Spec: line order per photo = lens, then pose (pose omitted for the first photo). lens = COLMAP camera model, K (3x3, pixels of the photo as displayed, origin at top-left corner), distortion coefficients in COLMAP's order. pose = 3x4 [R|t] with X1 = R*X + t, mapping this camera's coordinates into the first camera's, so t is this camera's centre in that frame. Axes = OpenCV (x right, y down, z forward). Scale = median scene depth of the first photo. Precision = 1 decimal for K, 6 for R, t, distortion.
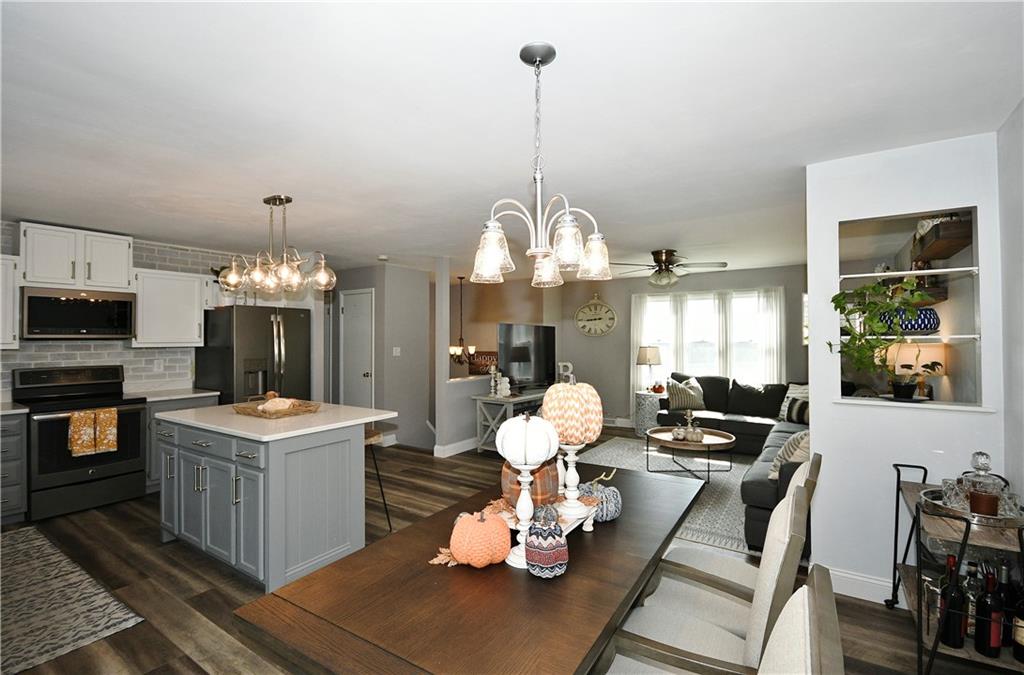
lens RADIAL K [[449.6, 0, 516.1], [0, 449.6, 333.3], [0, 0, 1]] dist [0.002116, -0.010651]
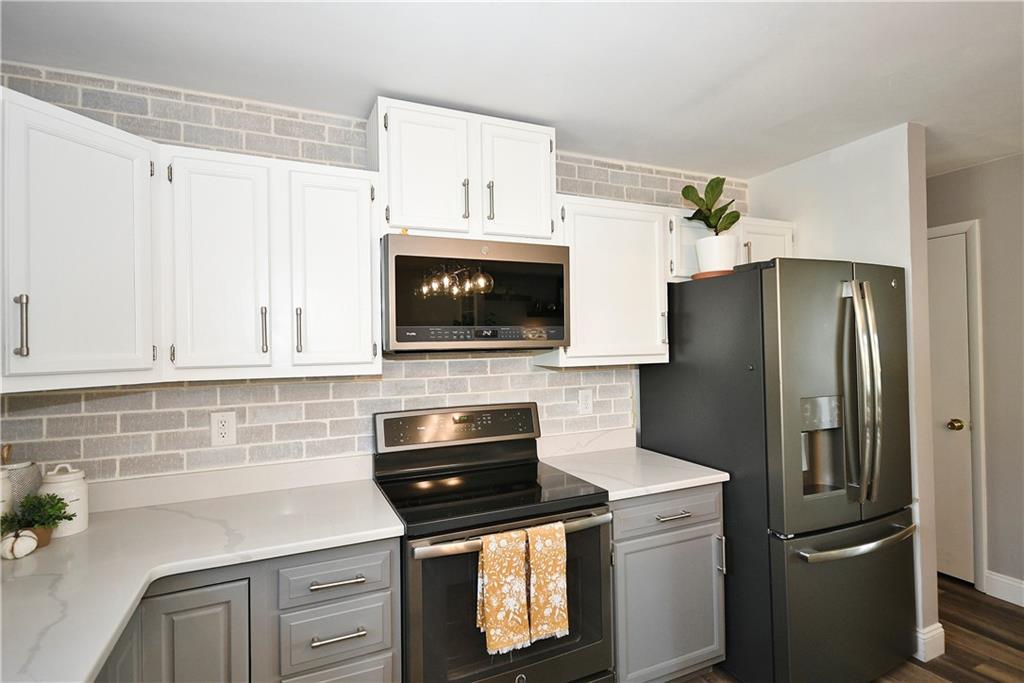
lens RADIAL K [[508.2, 0, 517.0], [0, 508.2, 338.2], [0, 0, 1]] dist [-0.001150, 0.001894]
pose [[0.838402, -0.019347, -0.544709, -0.600270], [0.022994, 0.999736, -0.000116, 0.000718], [0.544568, -0.012428, 0.838625, 0.530510]]
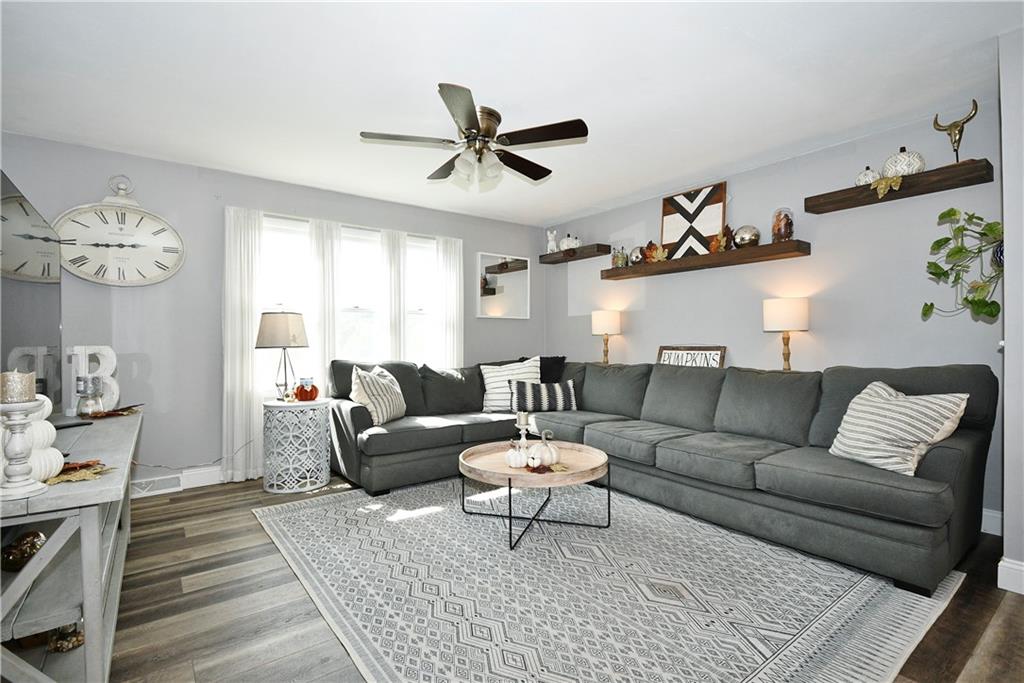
lens RADIAL K [[486.0, 0, 509.2], [0, 486.0, 332.4], [0, 0, 1]] dist [-0.000664, -0.000622]
pose [[0.341997, 0.015930, 0.939566, -0.220478], [-0.013493, 0.999836, -0.012041, 0.088619], [-0.939604, -0.008560, 0.342156, 0.921019]]
